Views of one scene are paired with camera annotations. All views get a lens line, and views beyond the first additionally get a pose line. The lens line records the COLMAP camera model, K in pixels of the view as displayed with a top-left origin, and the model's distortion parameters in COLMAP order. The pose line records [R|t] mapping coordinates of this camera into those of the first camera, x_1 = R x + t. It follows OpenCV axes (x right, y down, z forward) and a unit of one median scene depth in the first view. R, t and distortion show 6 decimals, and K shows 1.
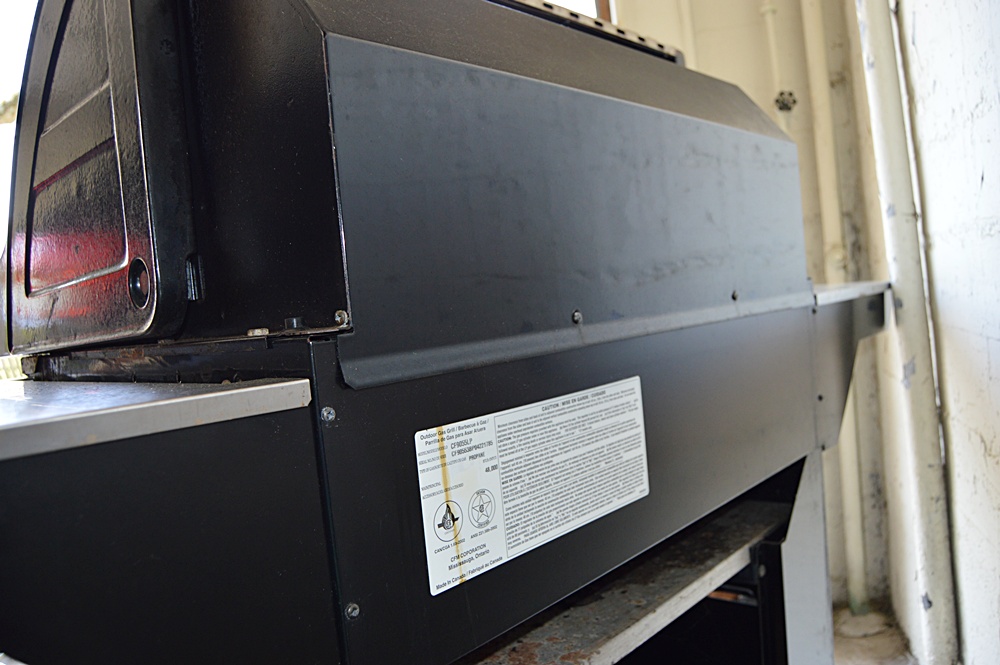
lens RADIAL K [[782.5, 0, 498.9], [0, 782.5, 330.0], [0, 0, 1]] dist [-0.095758, 0.035984]
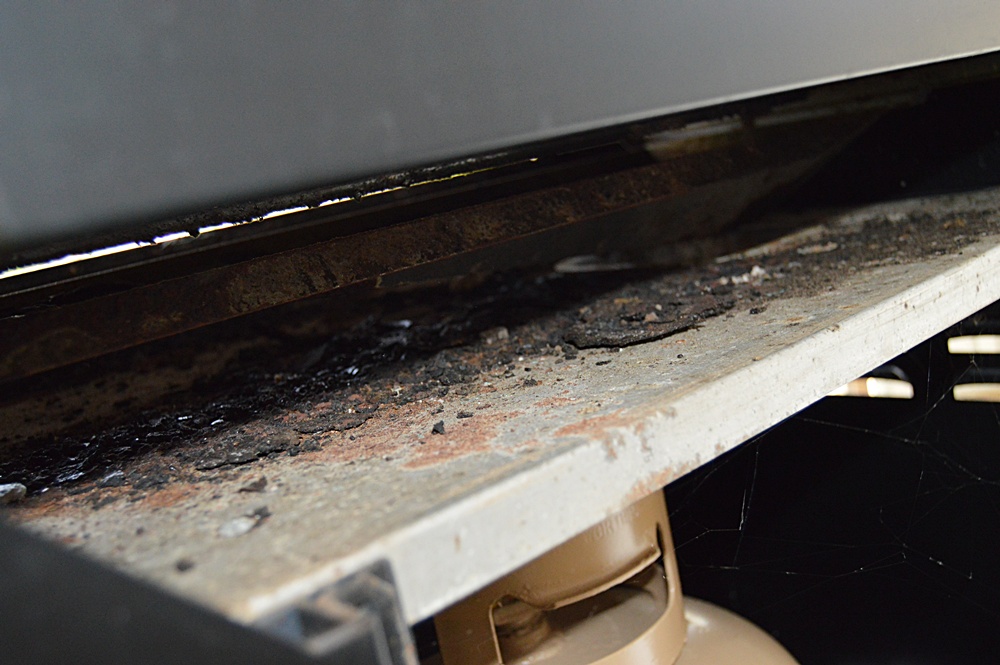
lens RADIAL K [[1055.8, 0, 500.8], [0, 1055.8, 332.5], [0, 0, 1]] dist [-0.019607, 0.000000]
pose [[0.988718, -0.086869, -0.122028, 0.109037], [0.104657, 0.983453, 0.147874, 0.290349], [0.107163, -0.158977, 0.981449, 0.505961]]
